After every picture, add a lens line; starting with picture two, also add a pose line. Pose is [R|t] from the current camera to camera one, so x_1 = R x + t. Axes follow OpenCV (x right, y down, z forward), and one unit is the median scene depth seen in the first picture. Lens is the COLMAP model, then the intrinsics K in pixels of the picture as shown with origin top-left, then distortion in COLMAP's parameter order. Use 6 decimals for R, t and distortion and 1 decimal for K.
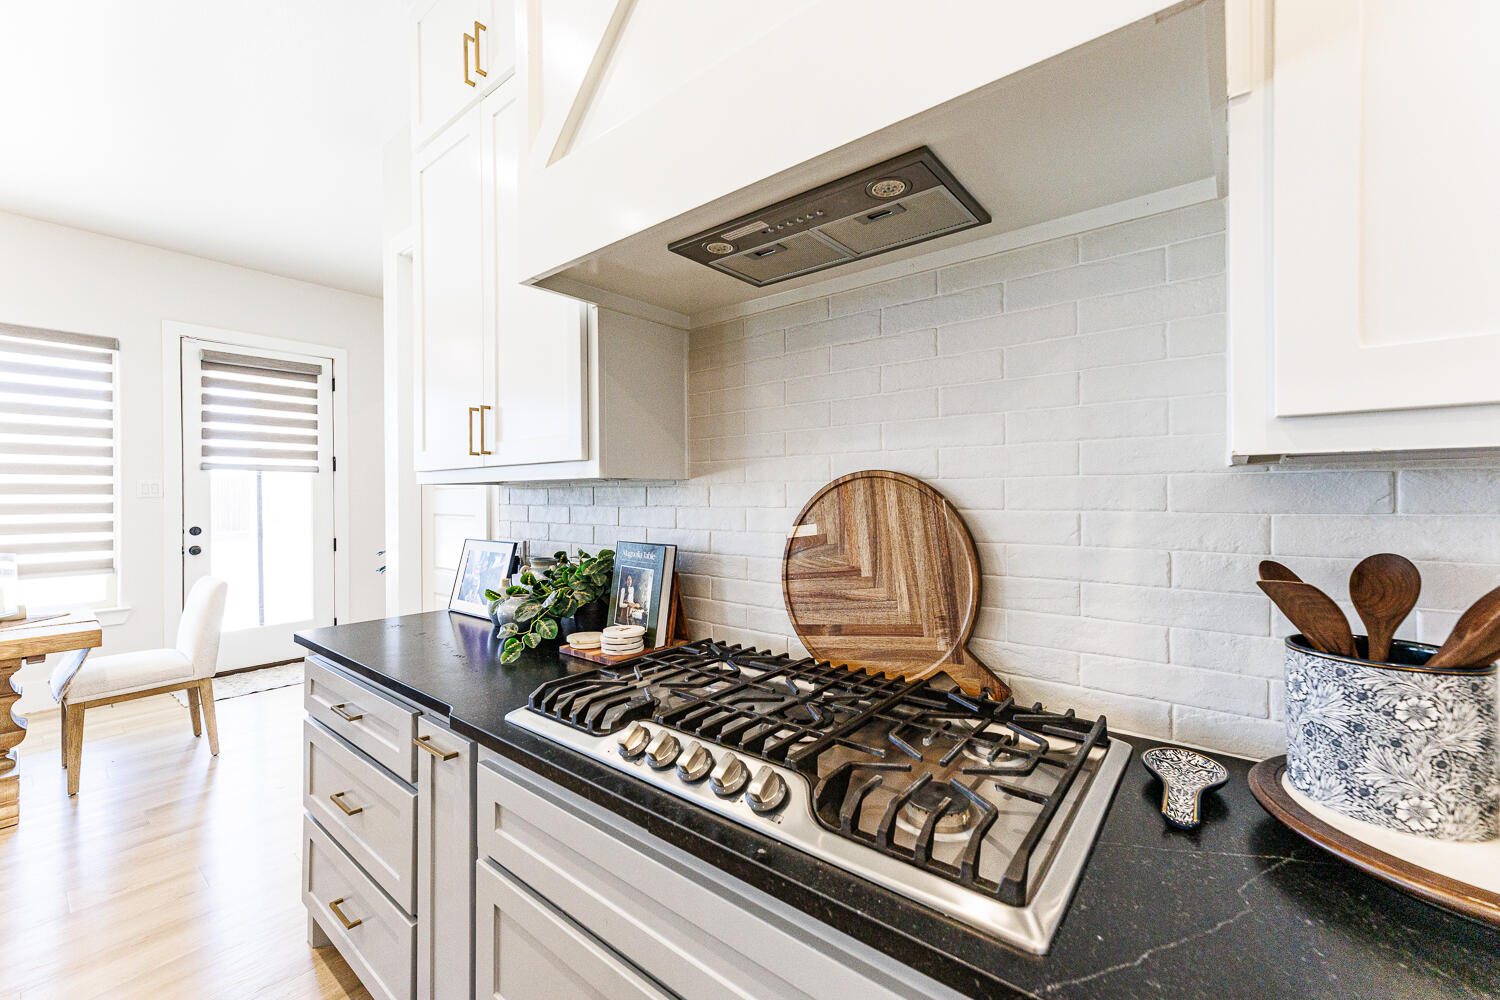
lens RADIAL K [[604.2, 0, 751.1], [0, 604.2, 494.5], [0, 0, 1]] dist [0.012695, 0.000724]
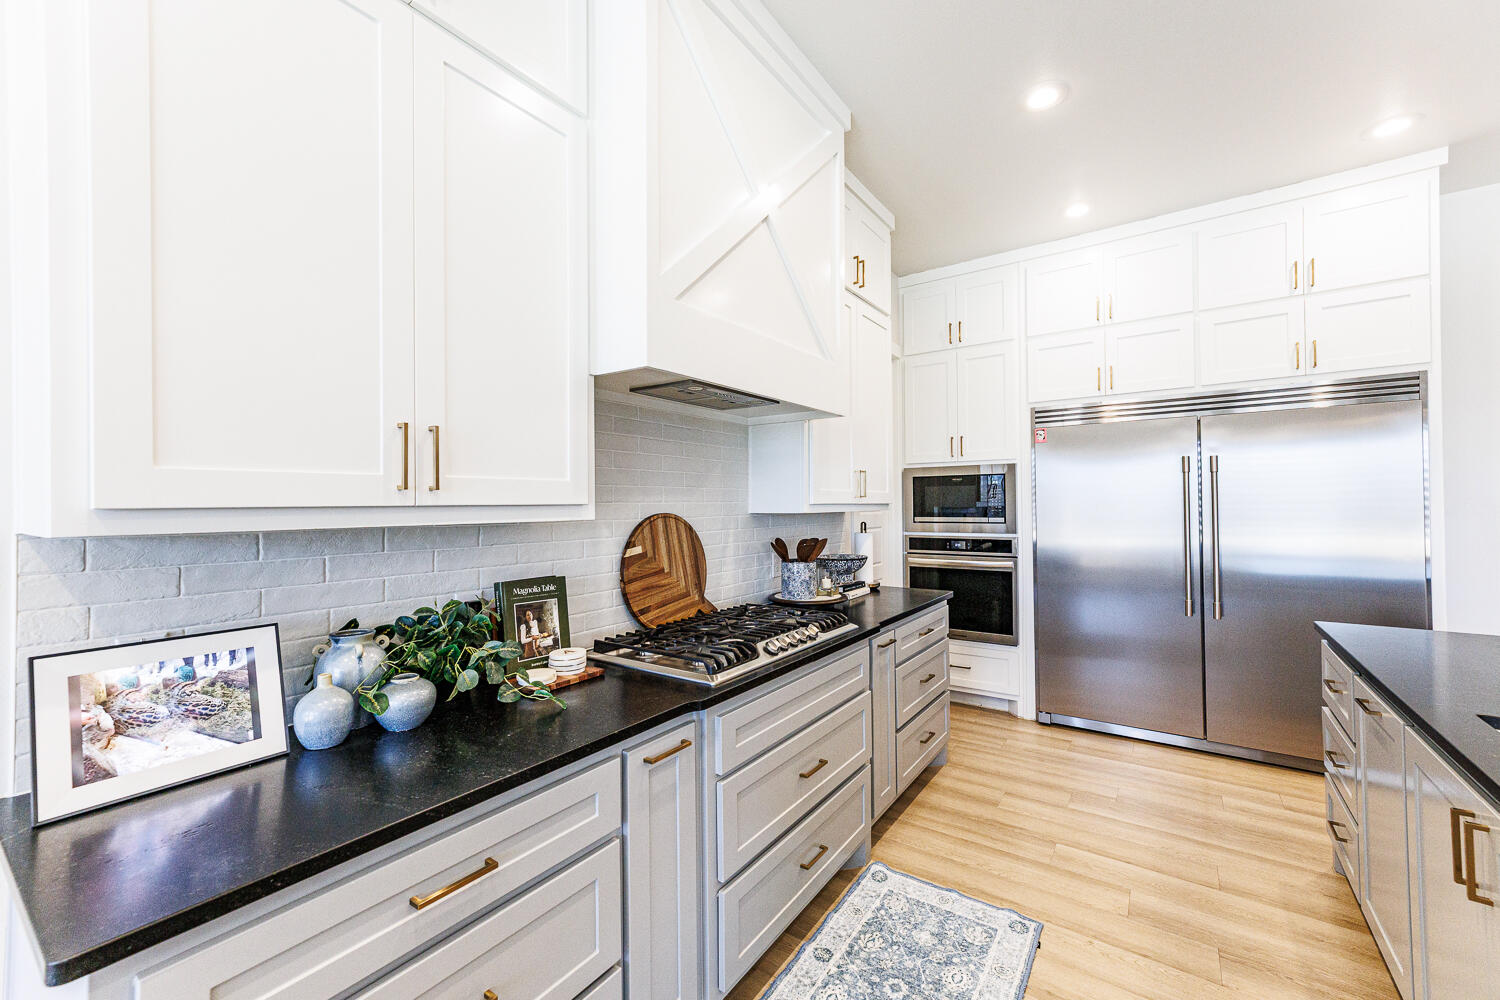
lens RADIAL K [[604.2, 0, 754.5], [0, 604.2, 497.0], [0, 0, 1]] dist [0.012695, 0.000724]
pose [[-0.066879, 0.014946, 0.997649, -1.499535], [0.004617, 0.999882, -0.014670, -0.055370], [-0.997750, 0.003625, -0.066940, 0.790222]]
